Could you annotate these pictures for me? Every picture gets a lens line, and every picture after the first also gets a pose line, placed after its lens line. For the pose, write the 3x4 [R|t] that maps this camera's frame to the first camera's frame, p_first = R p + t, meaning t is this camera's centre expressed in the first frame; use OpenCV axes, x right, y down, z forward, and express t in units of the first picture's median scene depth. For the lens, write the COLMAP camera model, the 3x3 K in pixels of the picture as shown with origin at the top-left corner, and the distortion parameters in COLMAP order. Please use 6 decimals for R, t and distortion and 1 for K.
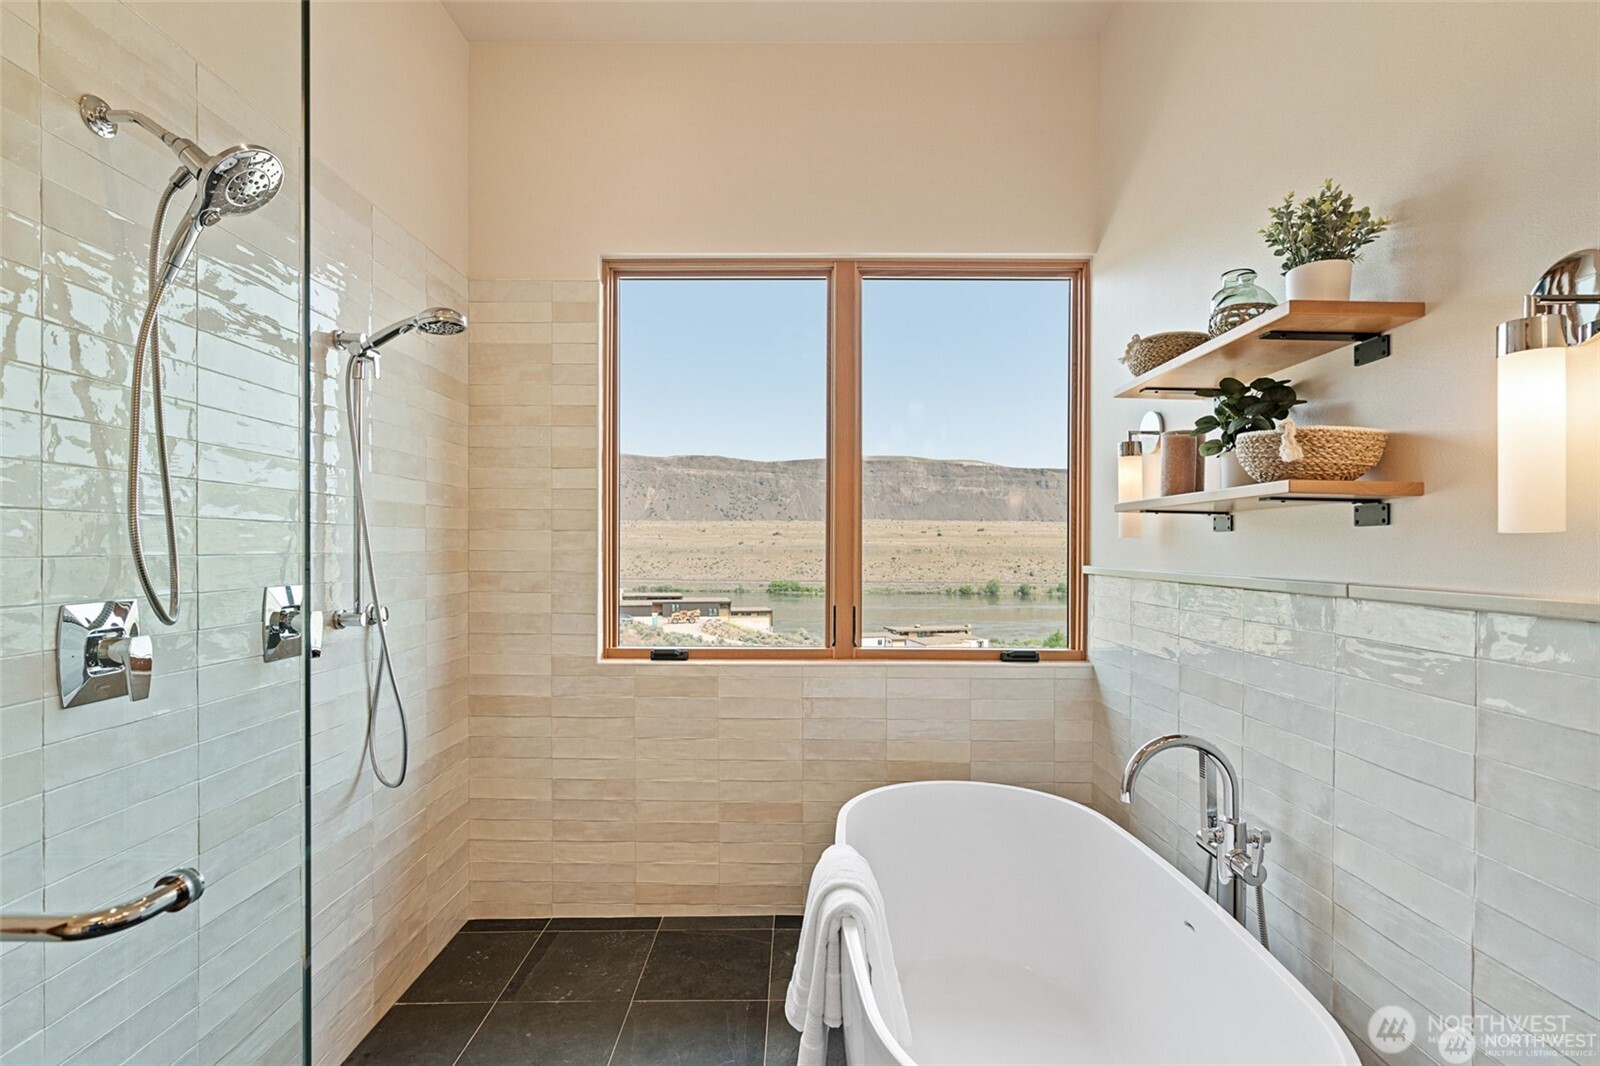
lens RADIAL K [[746.9, 0, 779.0], [0, 746.9, 549.1], [0, 0, 1]] dist [-0.003486, -0.000353]
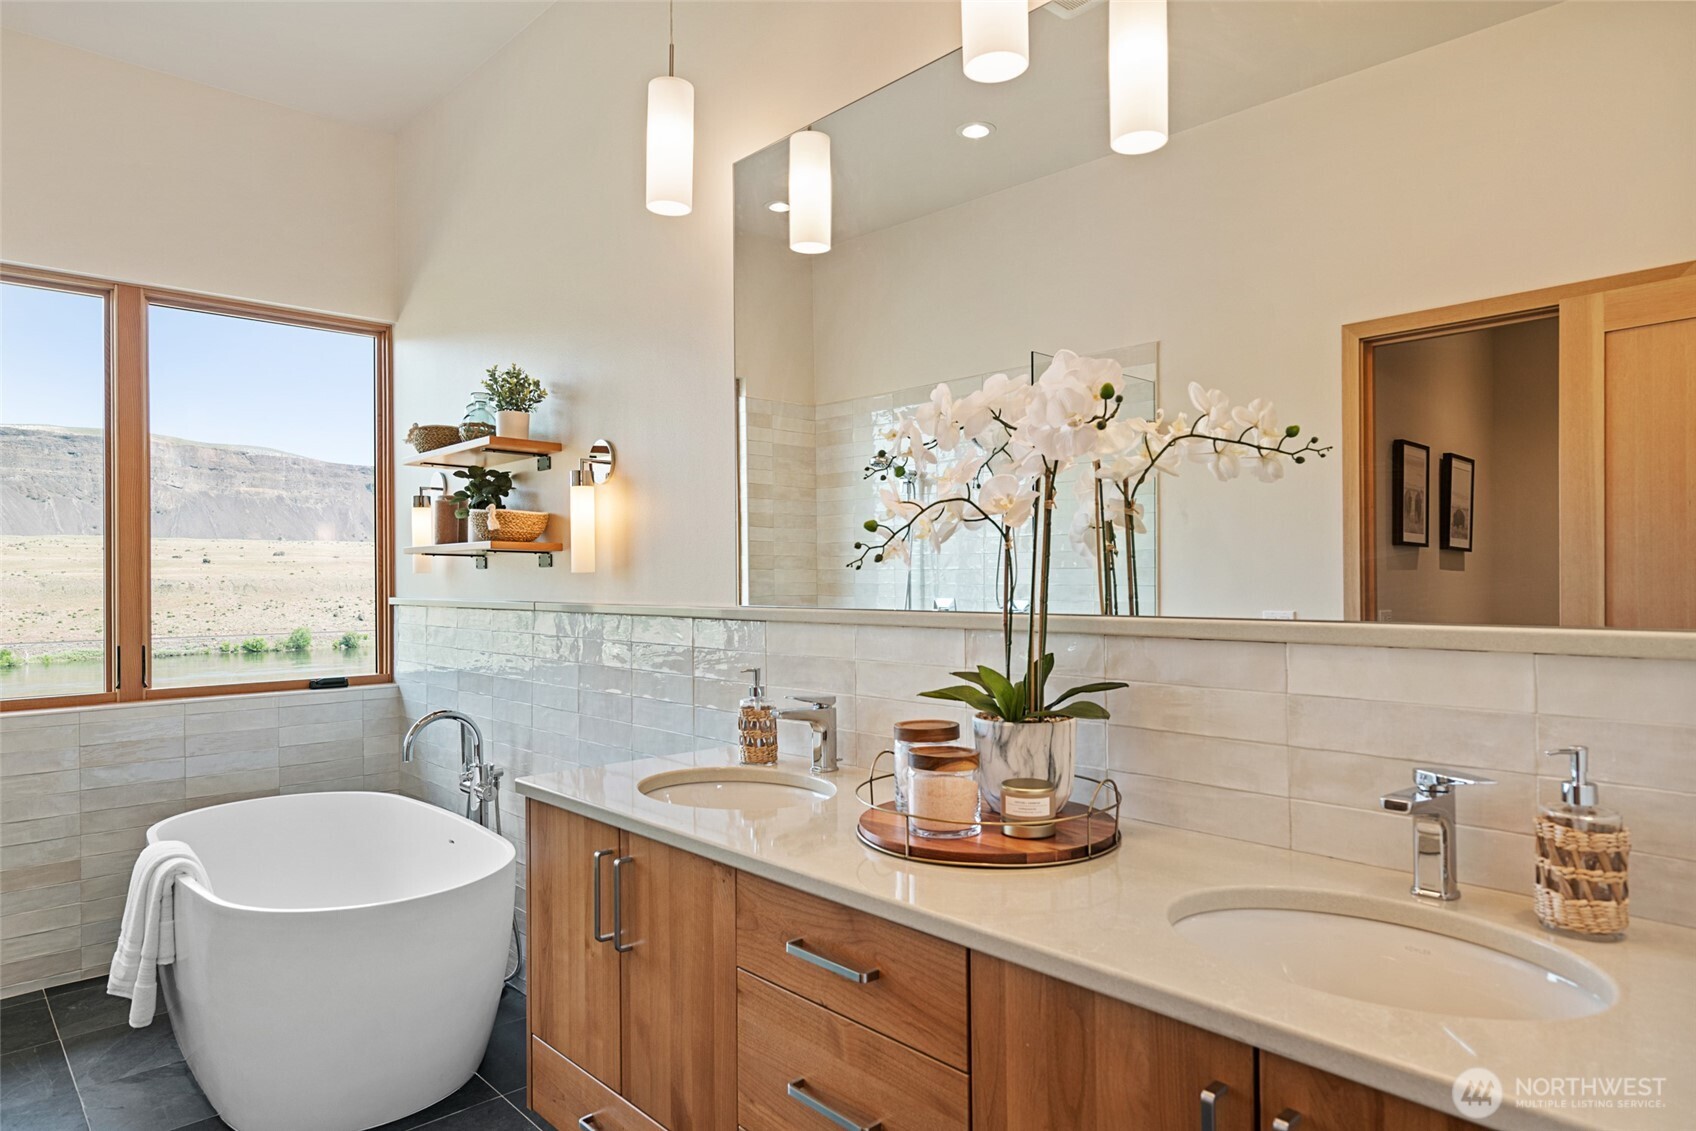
lens RADIAL K [[1028.1, 0, 853.4], [0, 1028.1, 571.2], [0, 0, 1]] dist [0.005028, -0.003152]
pose [[0.715817, -0.006624, 0.698257, -0.208177], [0.013118, 0.999906, -0.003962, -0.002223], [-0.698165, 0.011996, 0.715837, -0.719795]]
